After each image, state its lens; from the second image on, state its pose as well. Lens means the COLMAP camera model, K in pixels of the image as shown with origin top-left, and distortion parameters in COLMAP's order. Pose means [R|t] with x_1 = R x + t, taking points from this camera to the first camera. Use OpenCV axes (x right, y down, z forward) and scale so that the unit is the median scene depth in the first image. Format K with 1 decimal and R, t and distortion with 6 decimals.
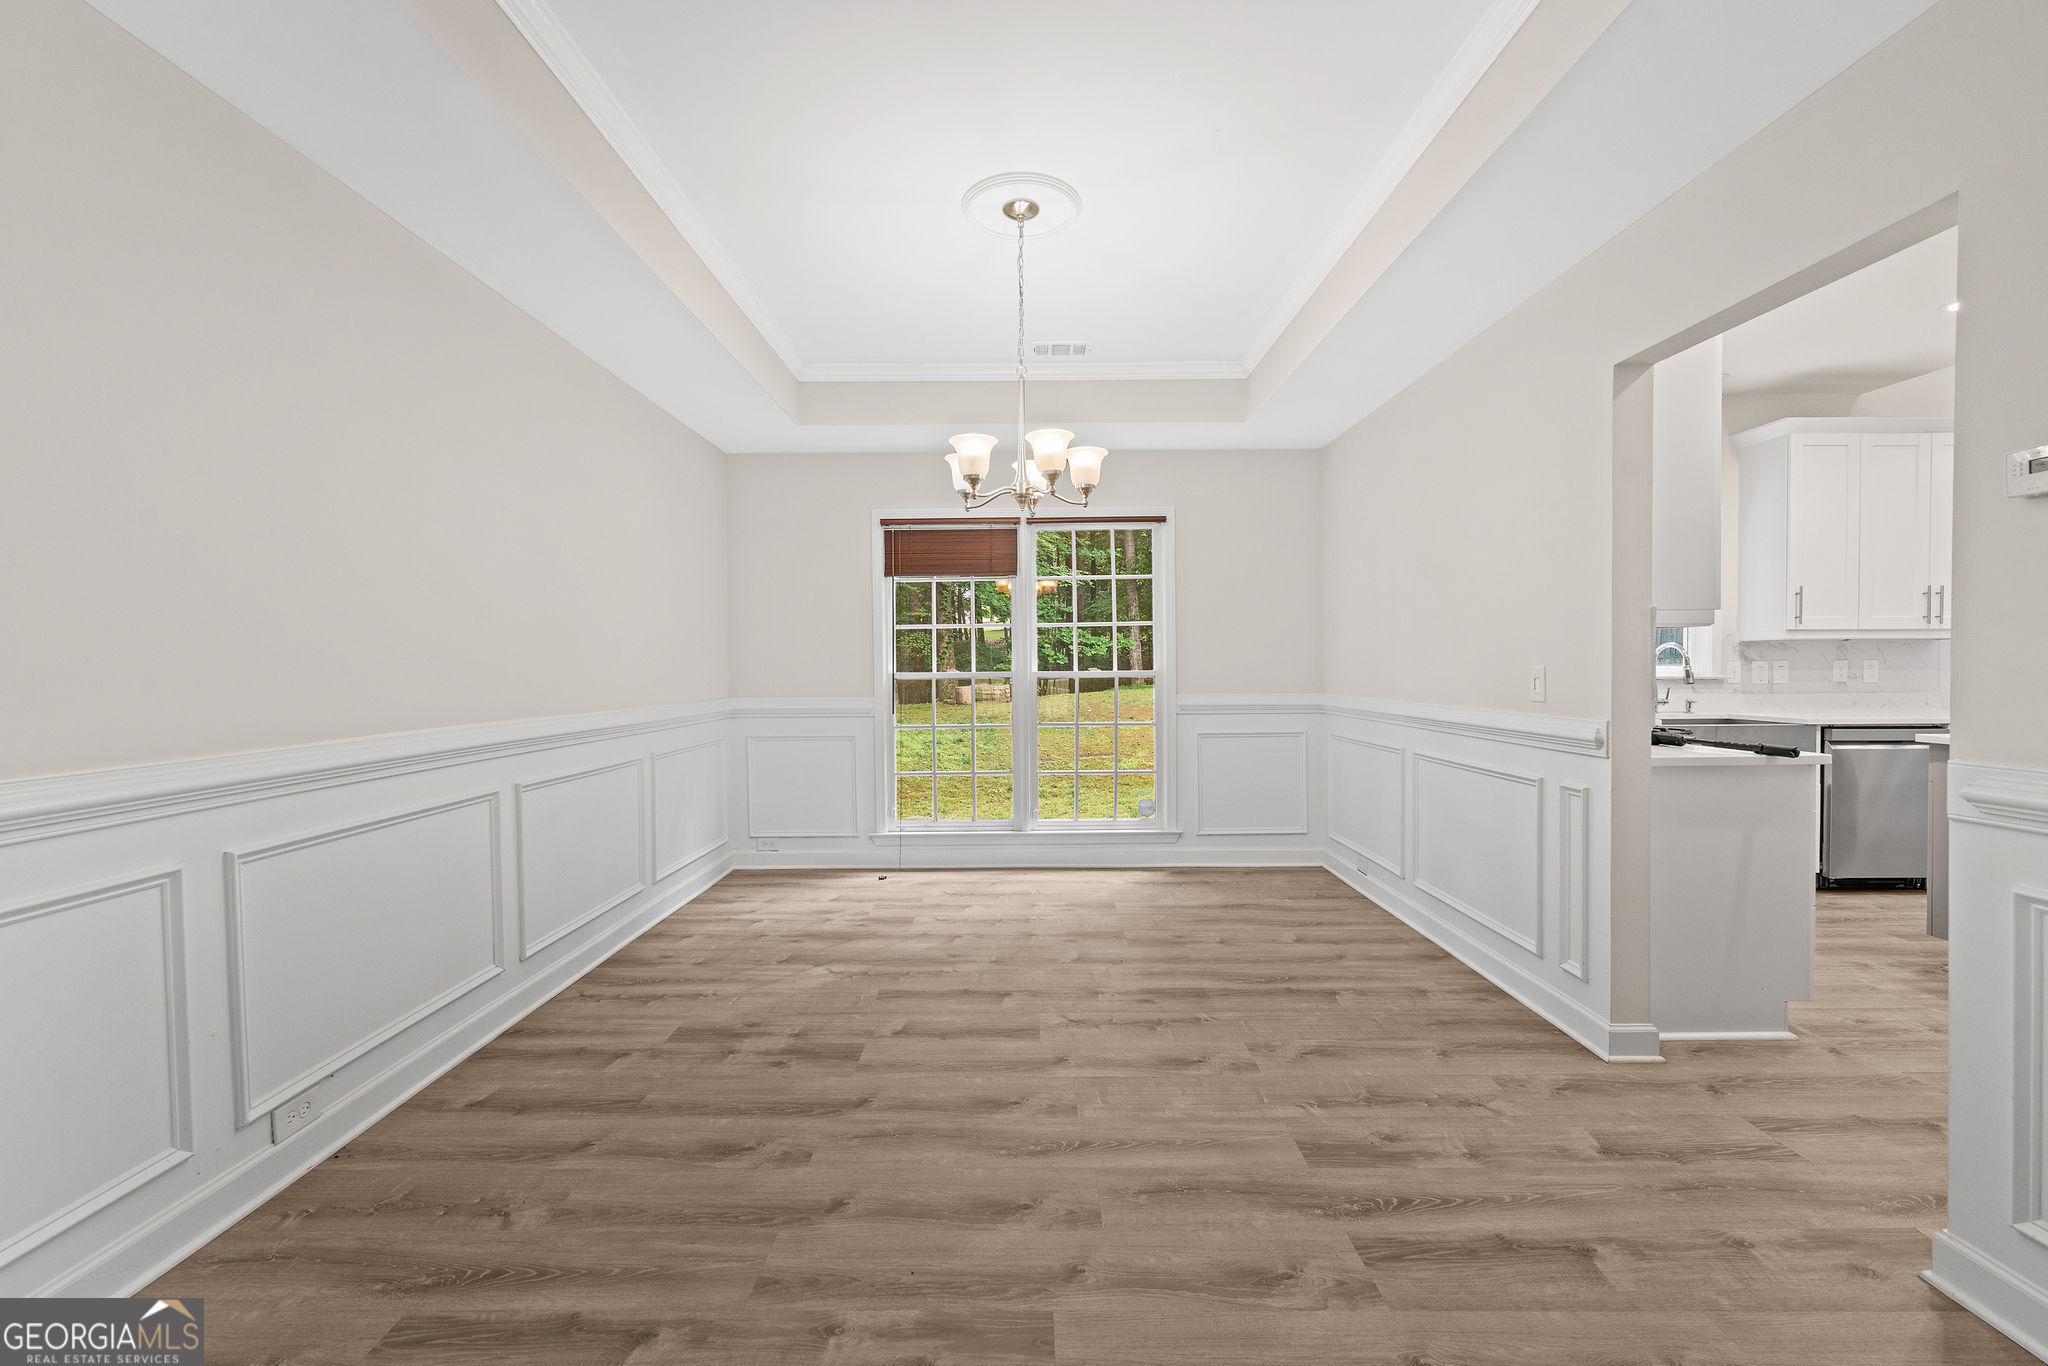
lens RADIAL K [[833.8, 0, 1028.2], [0, 833.8, 681.3], [0, 0, 1]] dist [0.001990, -0.001688]
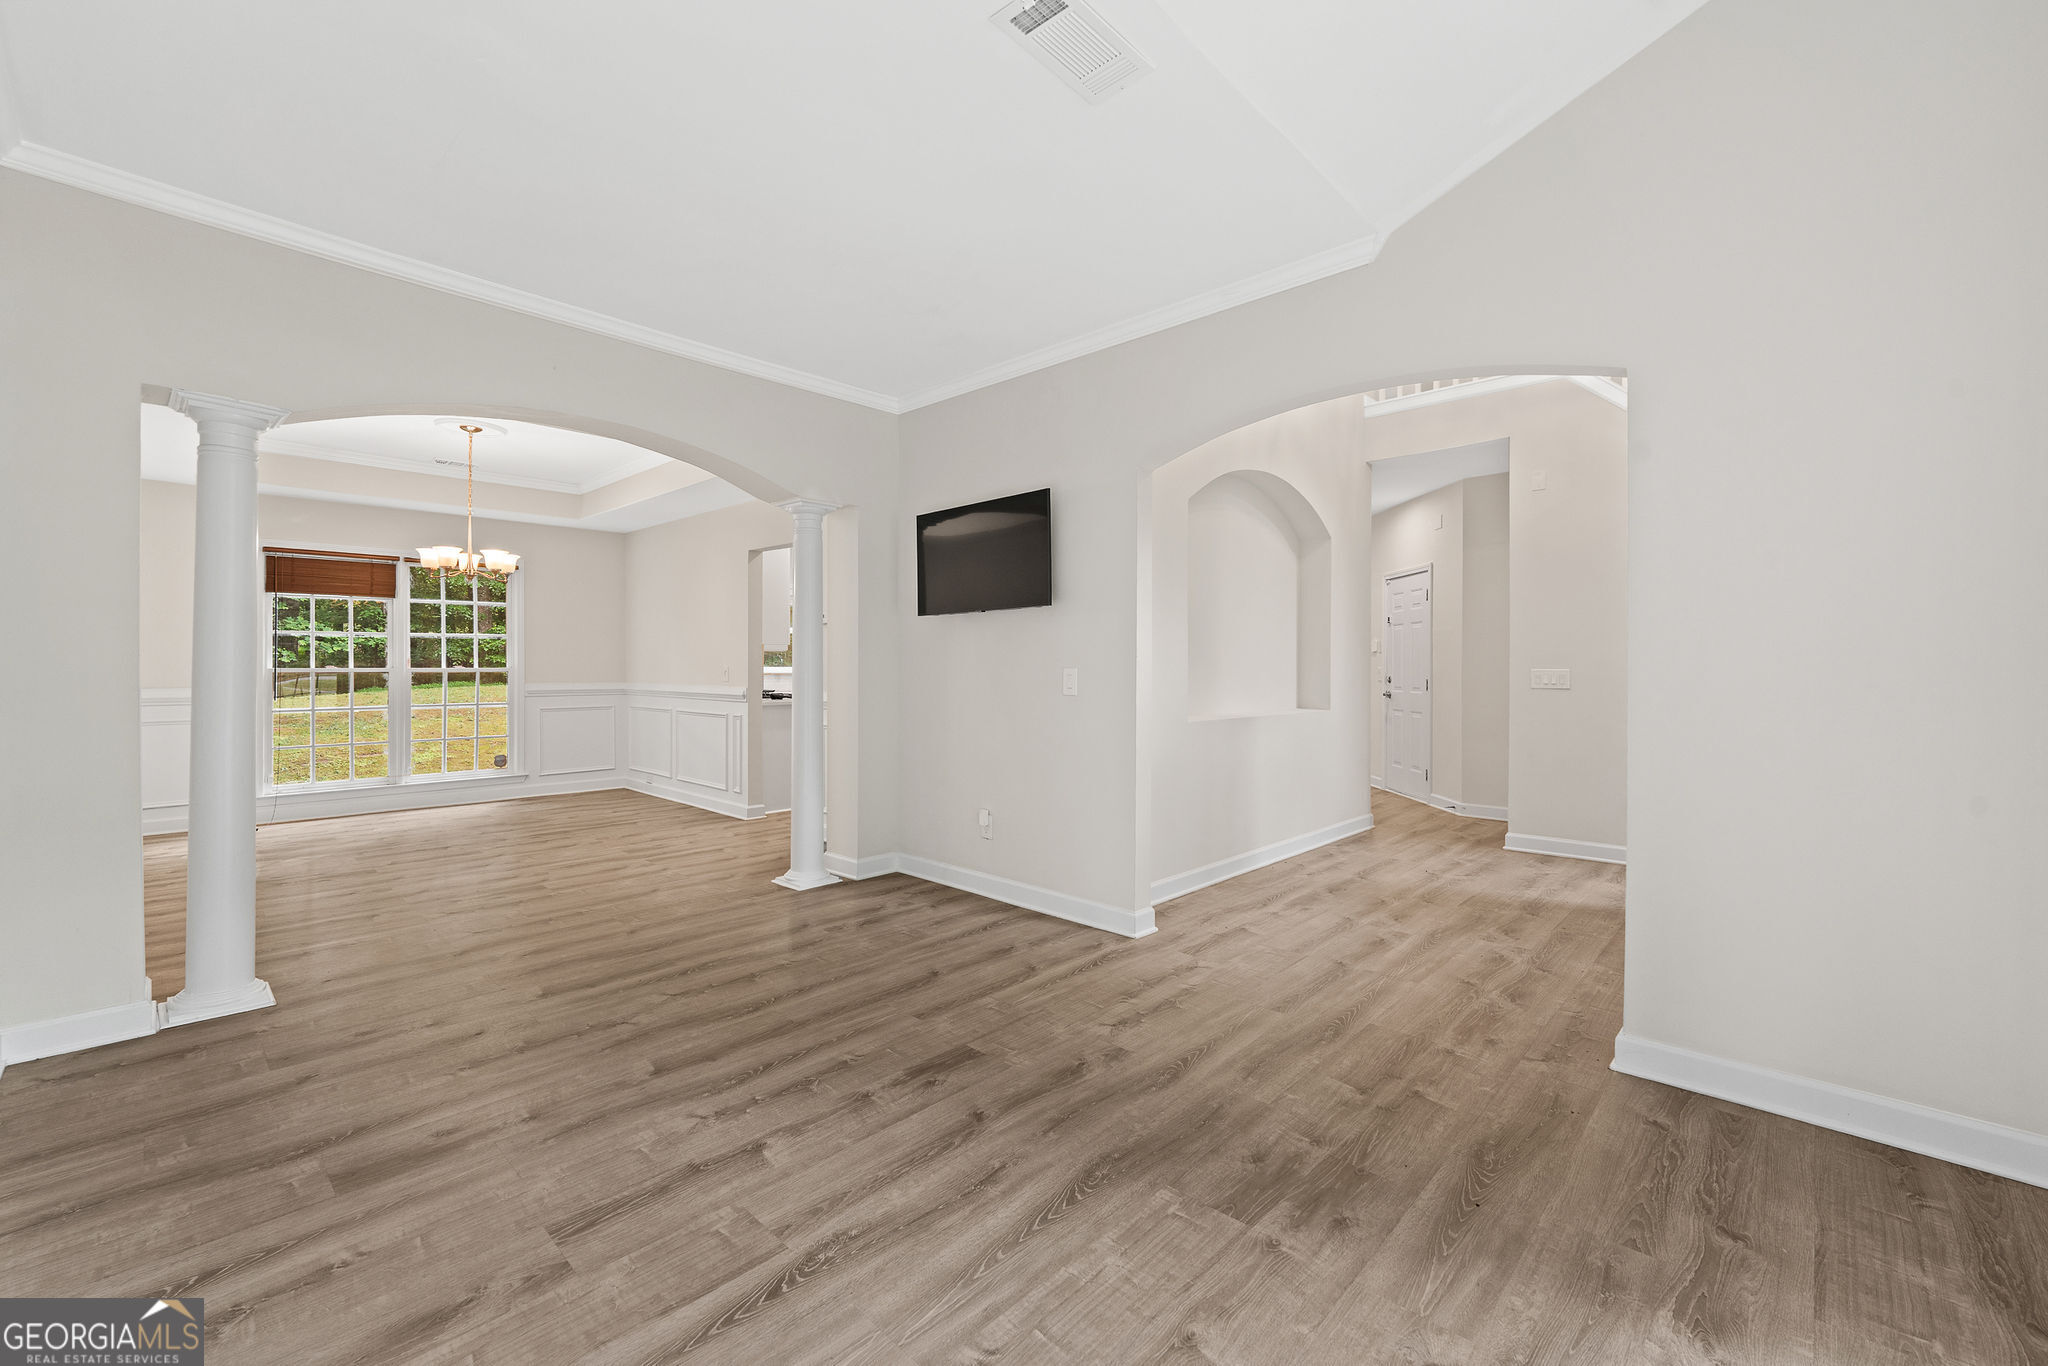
lens RADIAL K [[833.8, 0, 1030.0], [0, 833.8, 653.9], [0, 0, 1]] dist [0.001990, -0.001688]
pose [[0.692899, 0.018275, 0.720803, -0.346165], [0.004871, 0.999537, -0.030024, 0.014801], [-0.721019, 0.024315, 0.692489, -0.880479]]
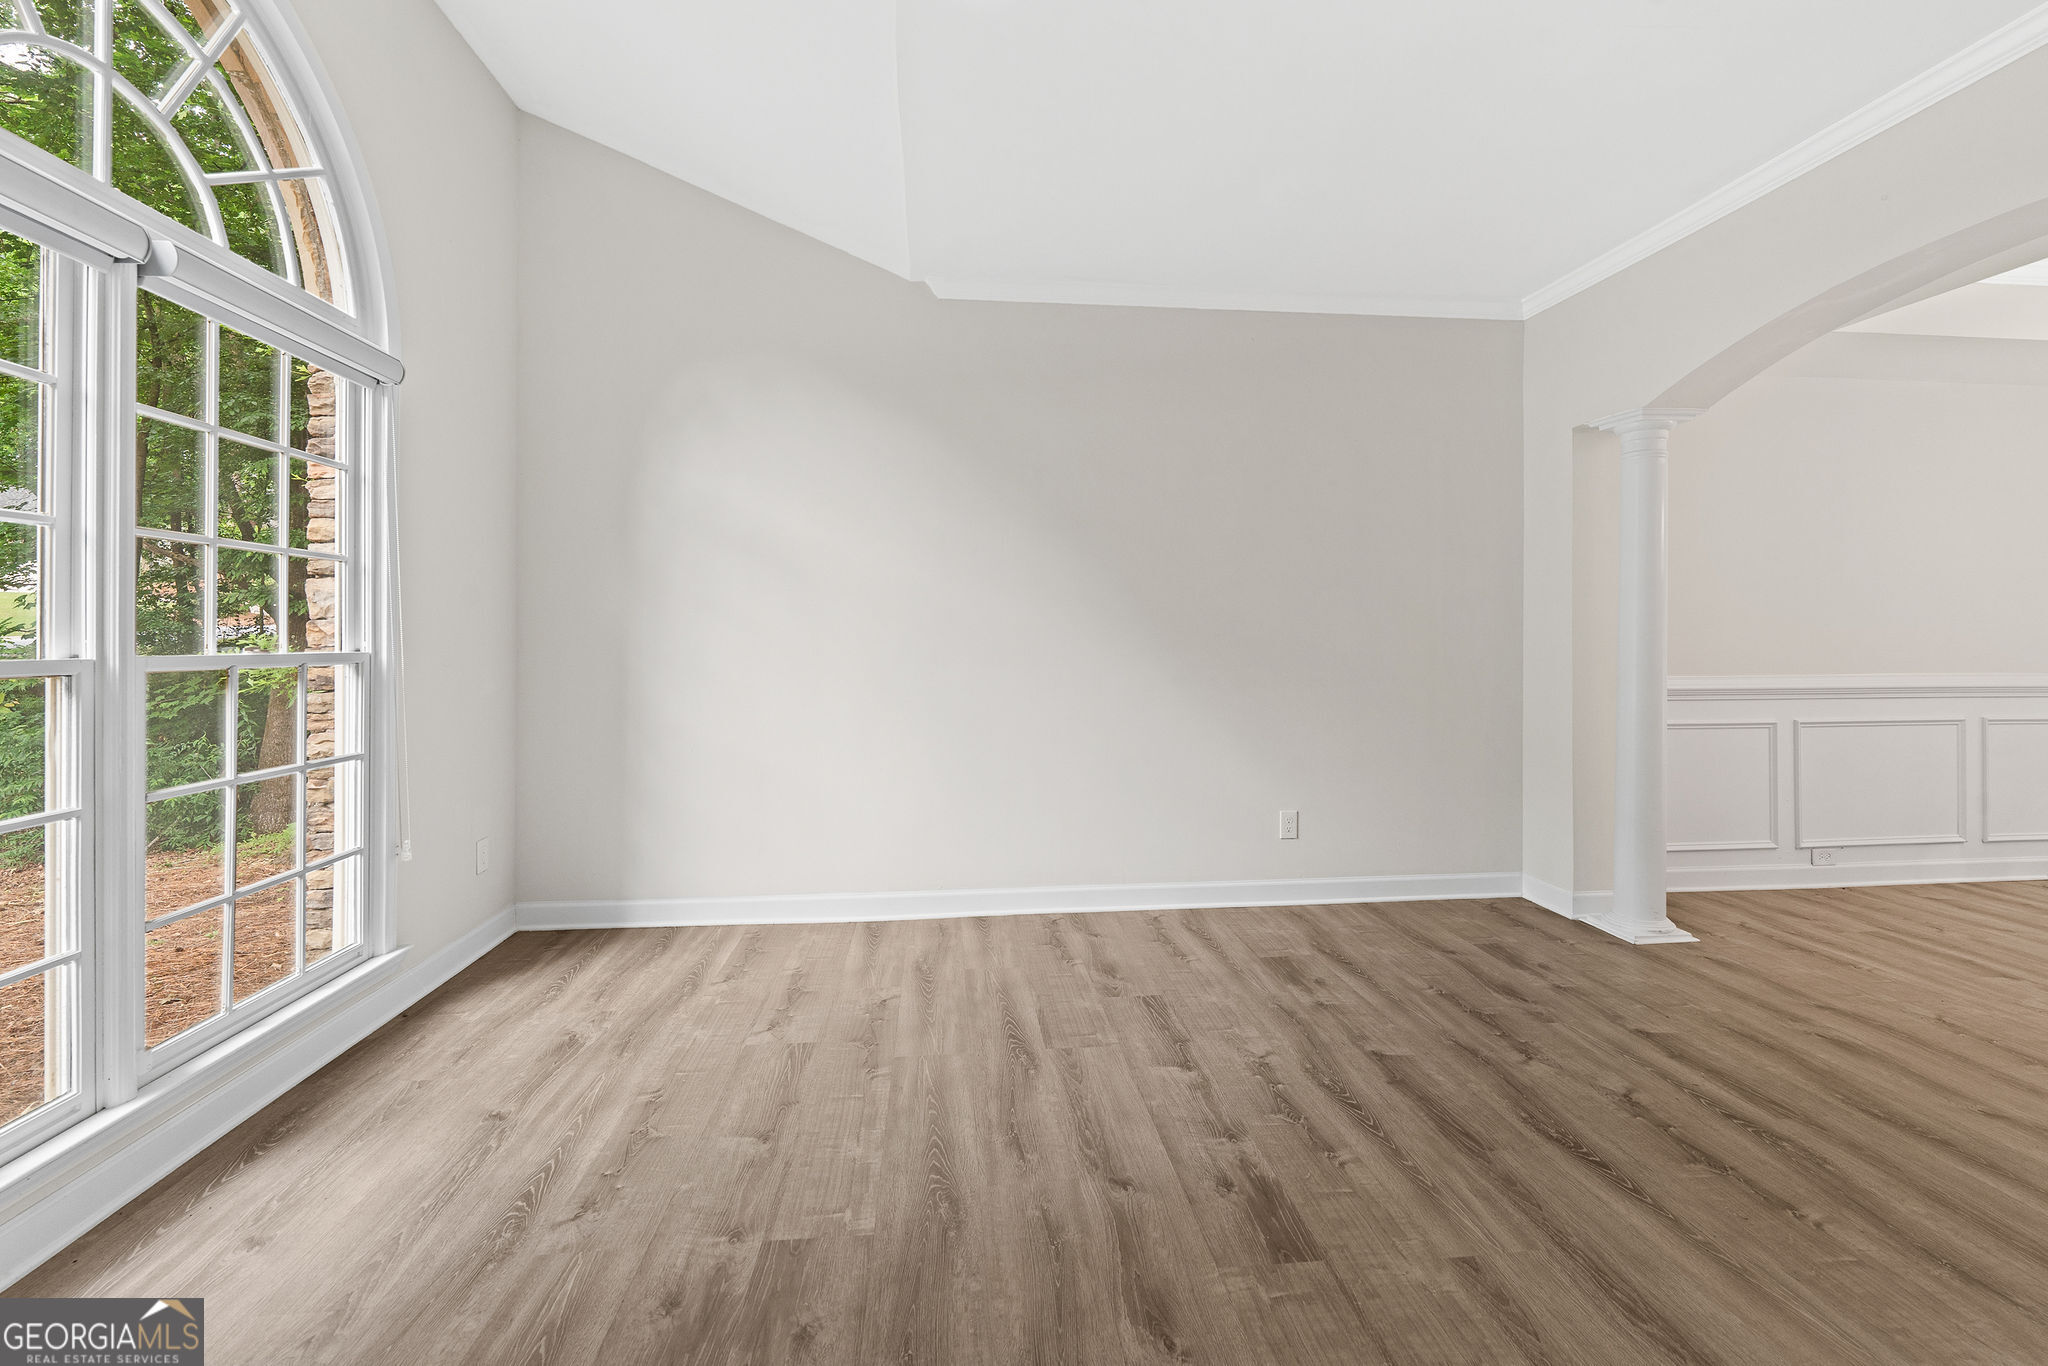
lens RADIAL K [[833.8, 0, 1019.9], [0, 833.8, 639.1], [0, 0, 1]] dist [0.001990, -0.001688]
pose [[0.090344, 0.005566, -0.995895, 0.479912], [-0.017255, 0.999843, 0.004022, 0.006045], [0.995761, 0.016820, 0.090426, -0.567369]]
